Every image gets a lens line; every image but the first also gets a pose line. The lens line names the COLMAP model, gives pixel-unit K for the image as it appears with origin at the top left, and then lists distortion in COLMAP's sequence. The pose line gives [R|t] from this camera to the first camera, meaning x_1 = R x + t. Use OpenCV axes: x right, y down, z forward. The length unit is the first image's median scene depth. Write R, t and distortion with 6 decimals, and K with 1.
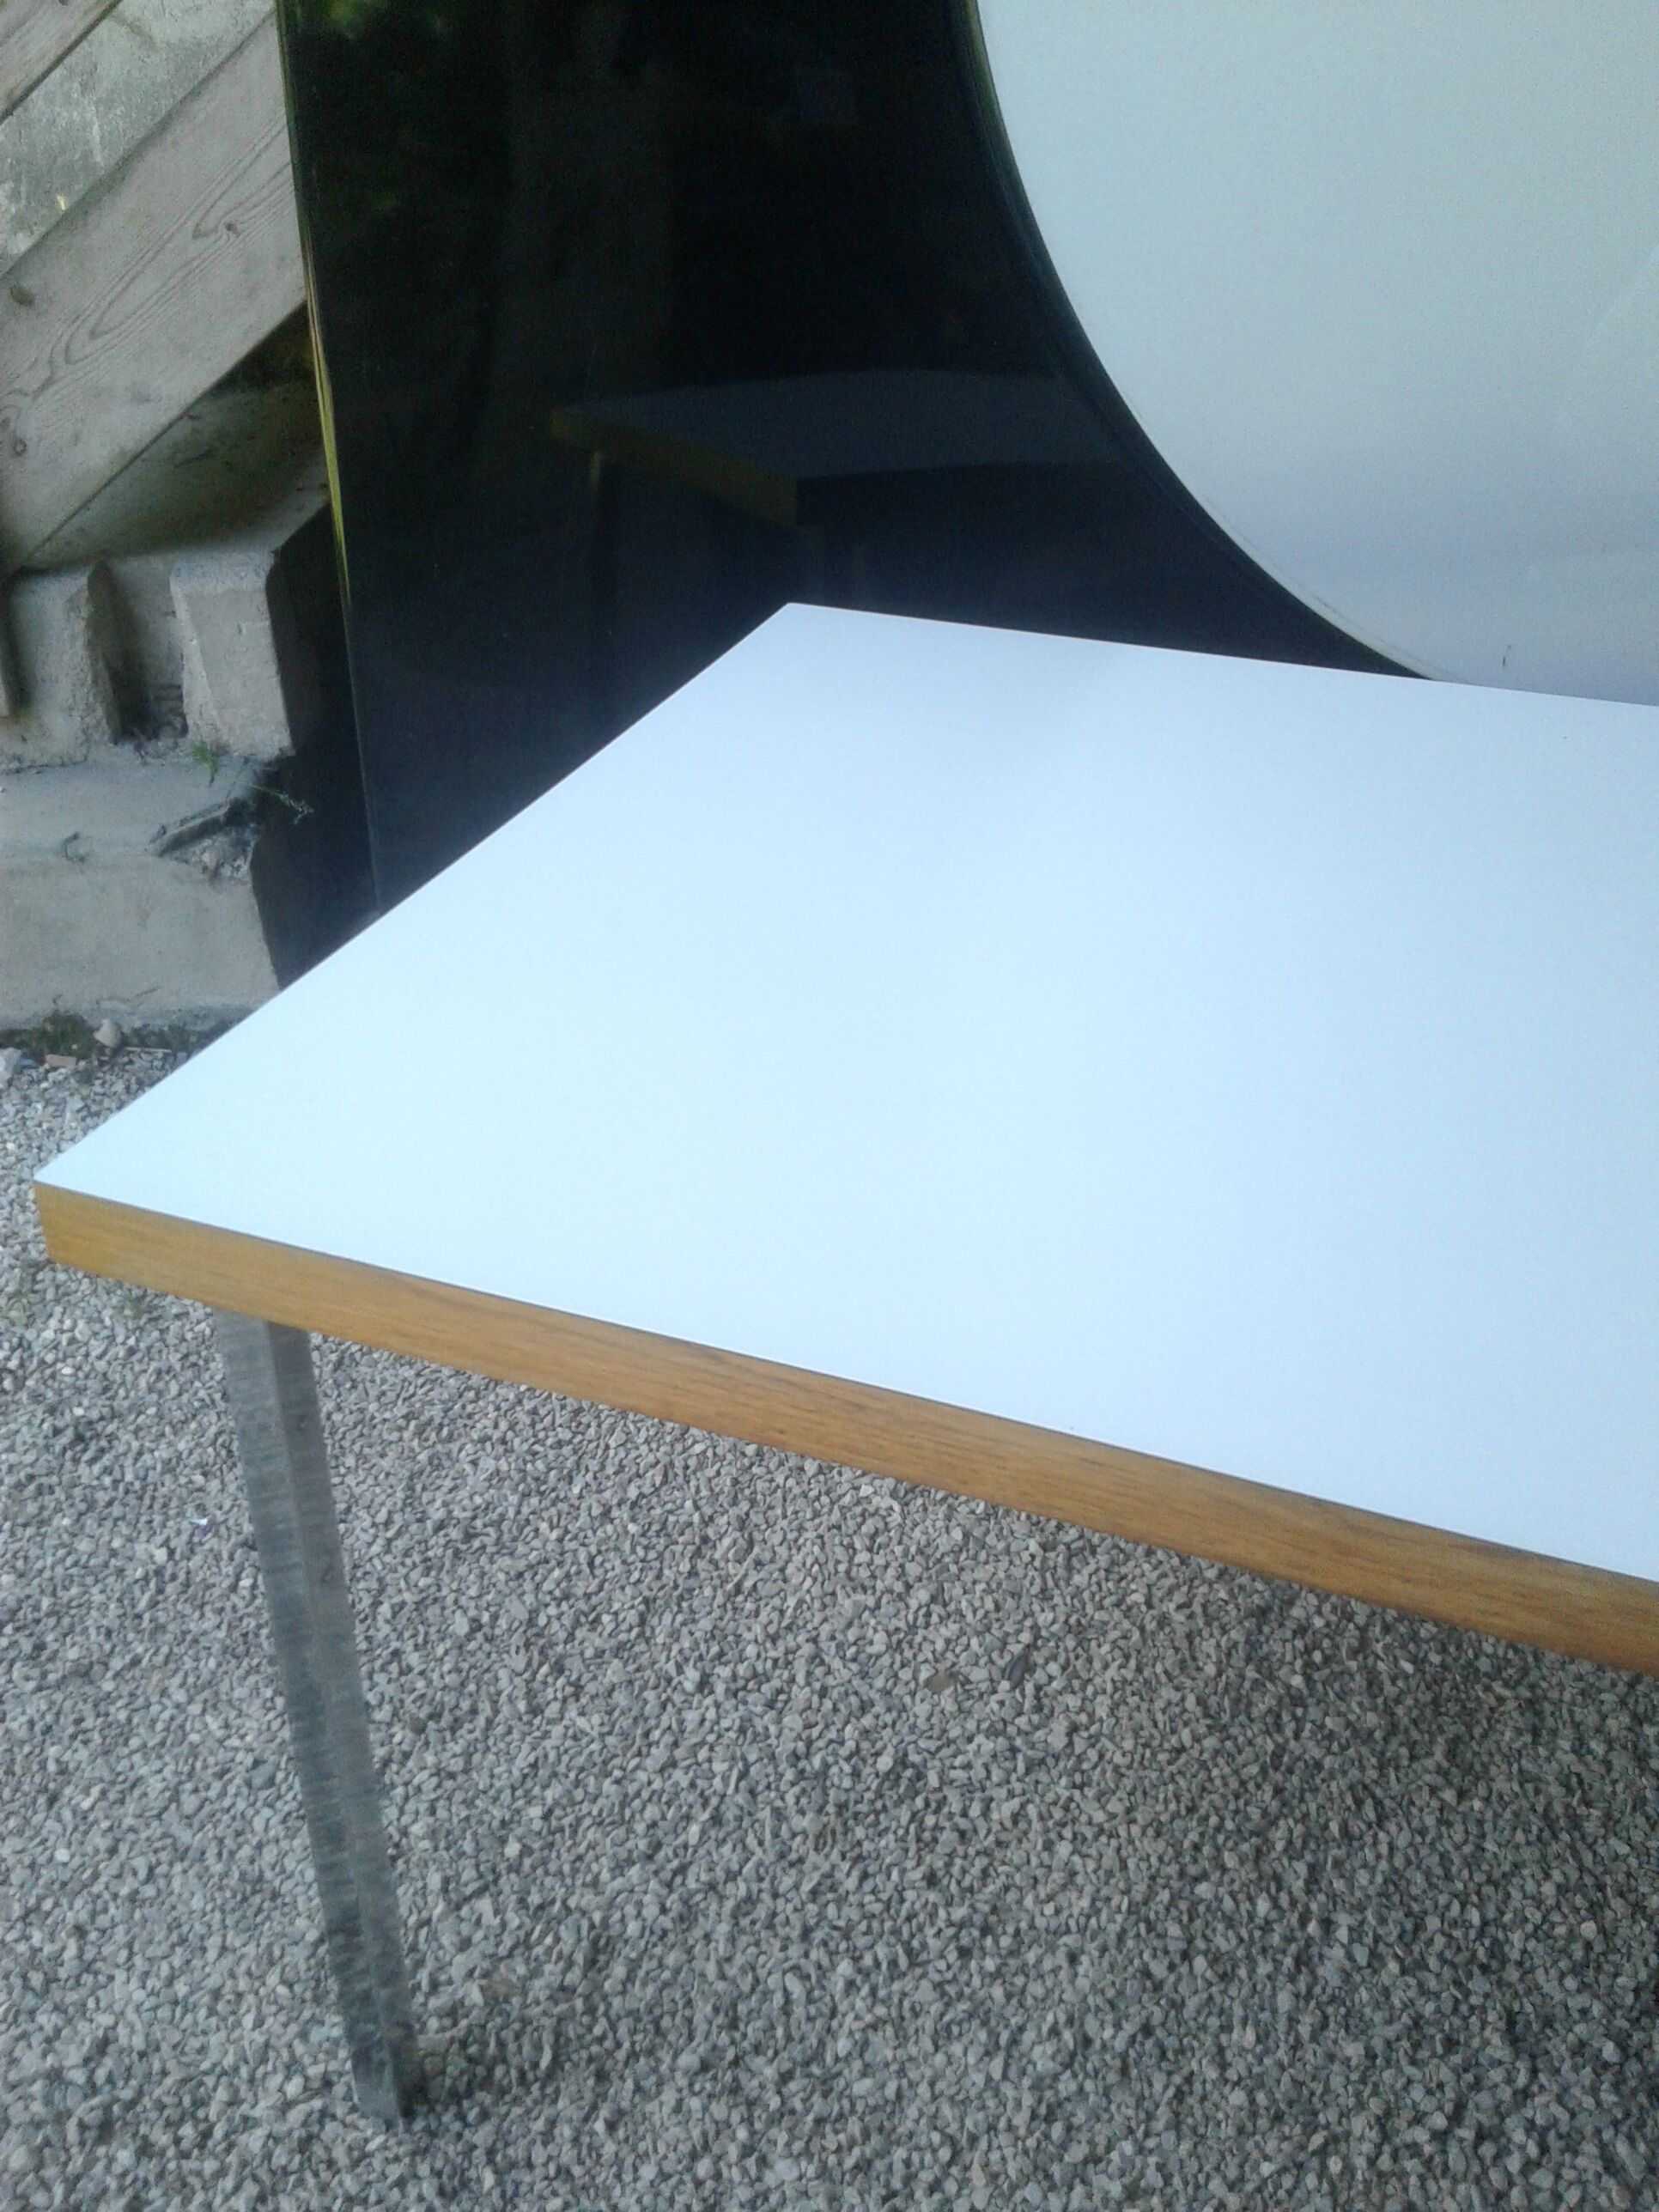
lens RADIAL K [[2097.4, 0, 829.5], [0, 2097.4, 1106.0], [0, 0, 1]] dist [0.065552, -0.131801]
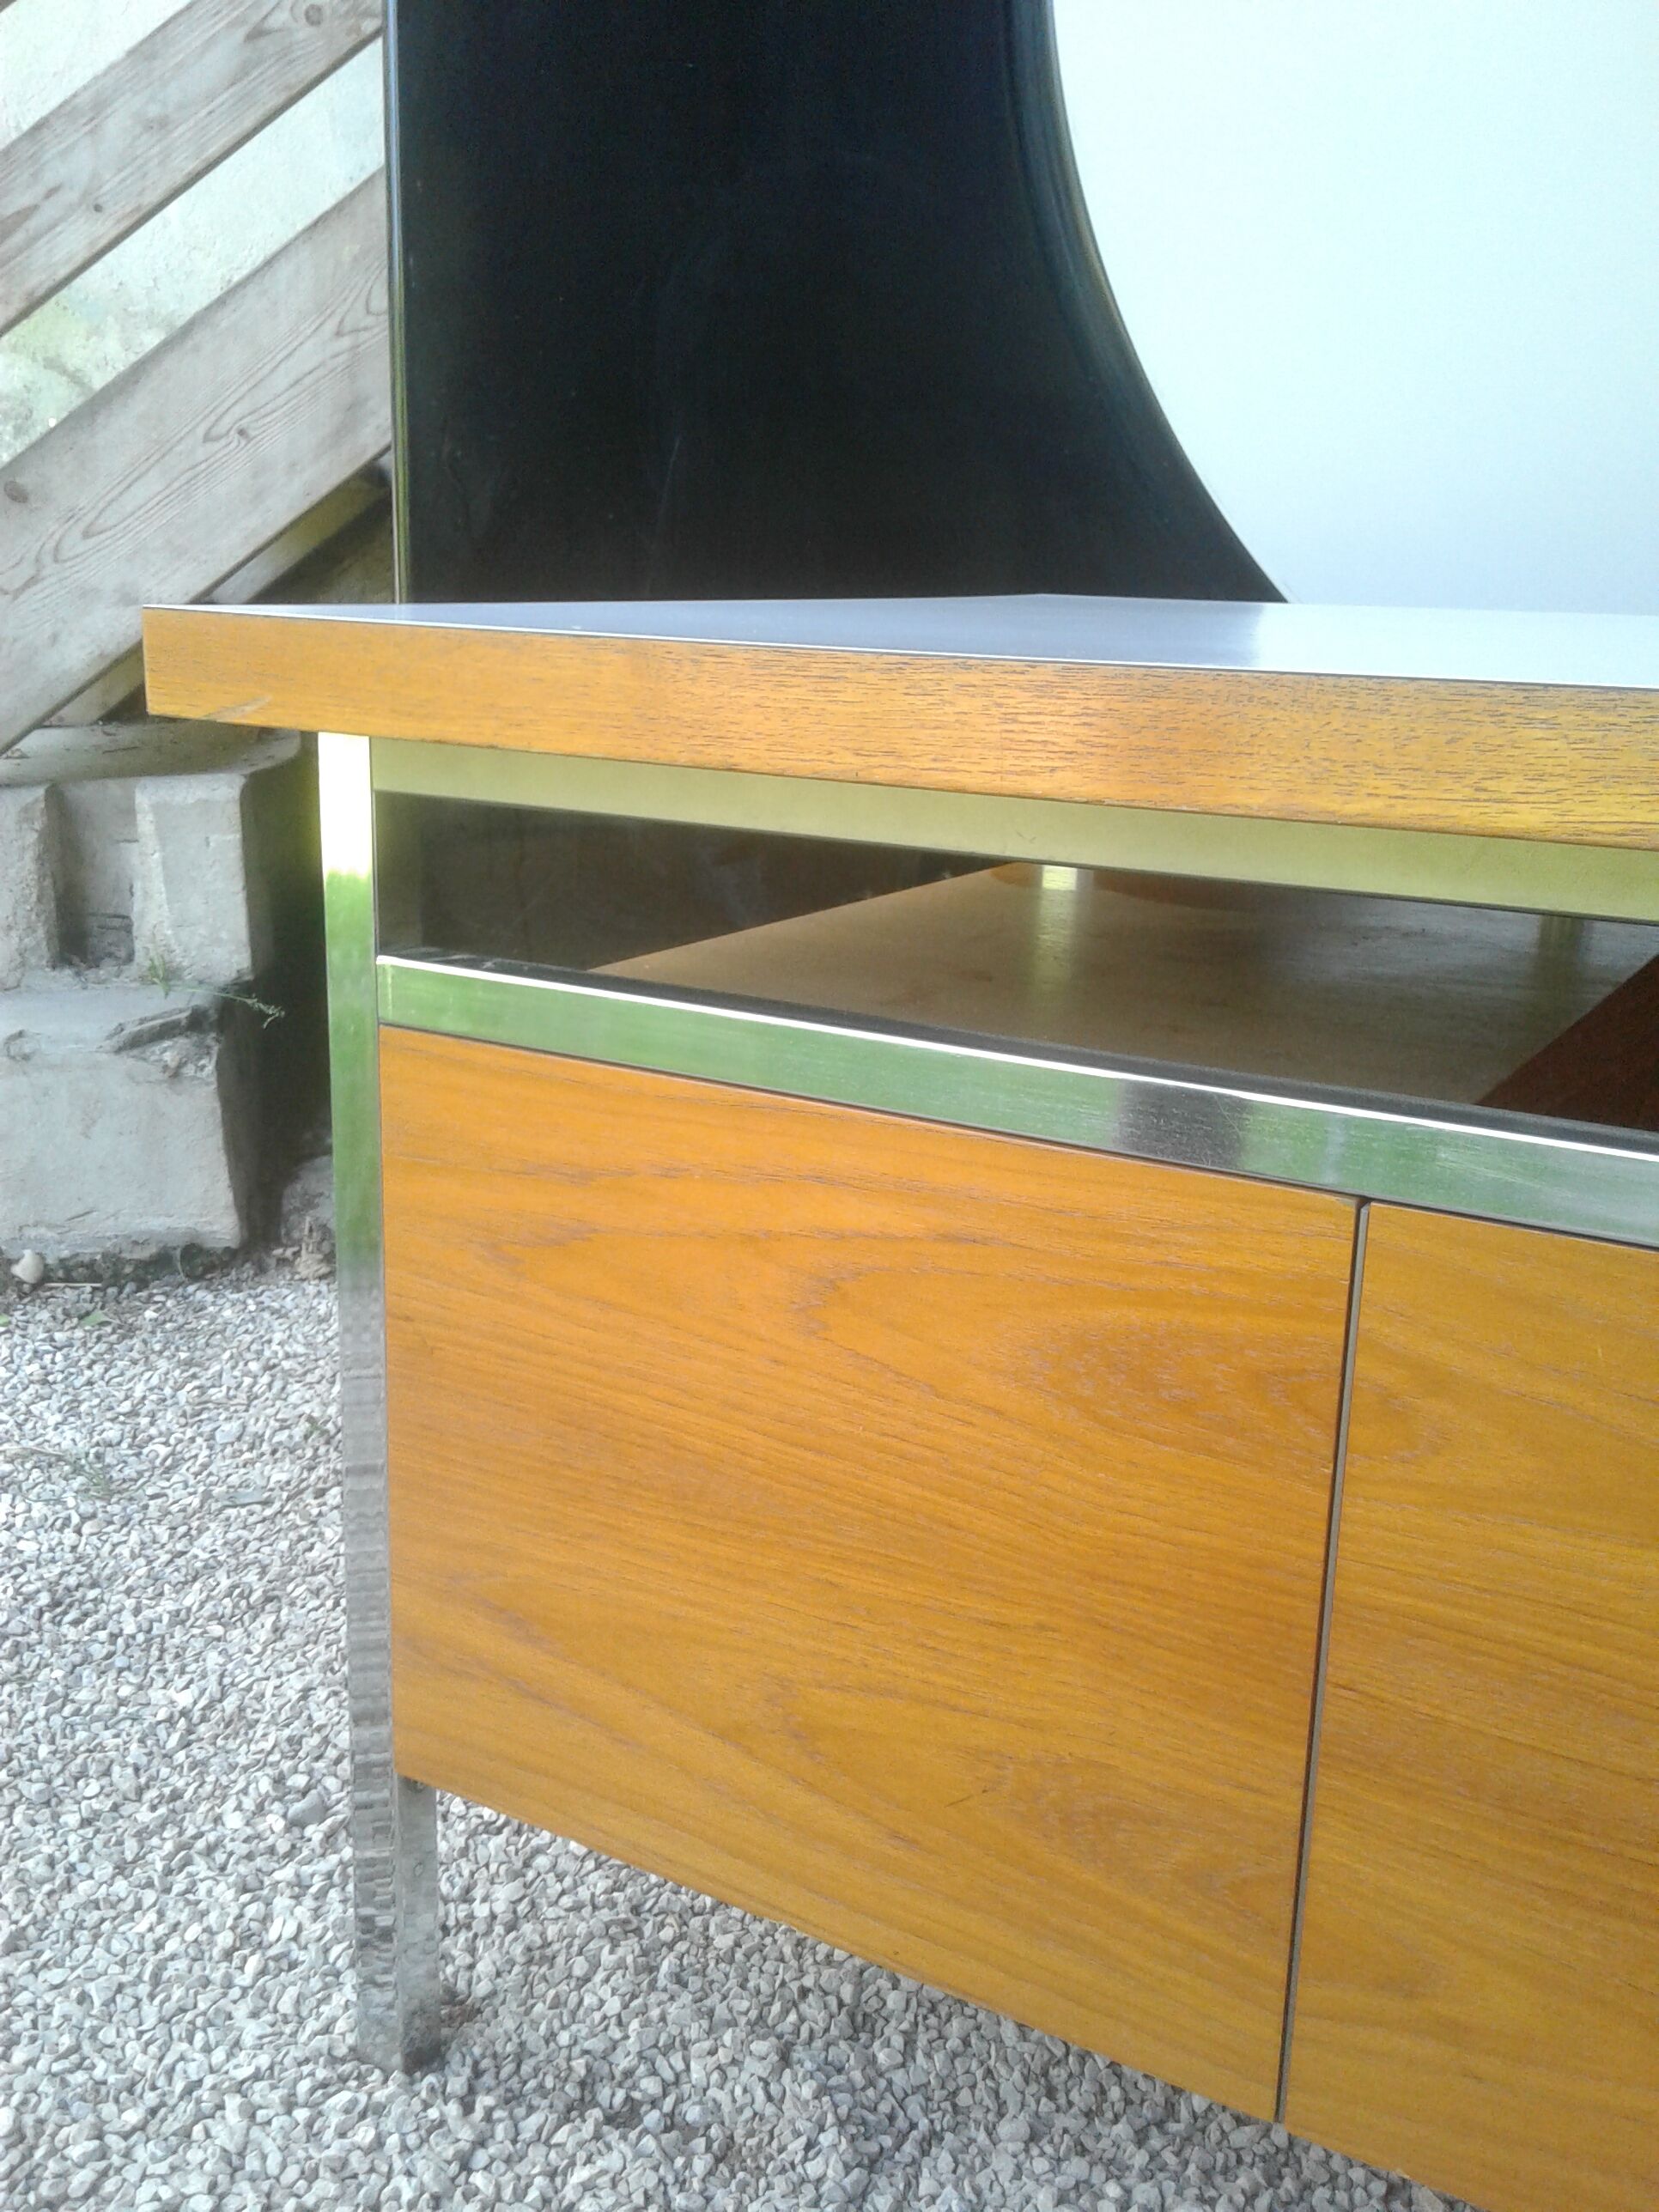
lens RADIAL K [[2097.4, 0, 829.5], [0, 2097.4, 1106.0], [0, 0, 1]] dist [0.065552, -0.131801]
pose [[0.989519, -0.003975, 0.144347, -0.164265], [0.046891, 0.954295, -0.295165, 0.216284], [-0.136576, 0.298840, 0.944480, 0.113349]]
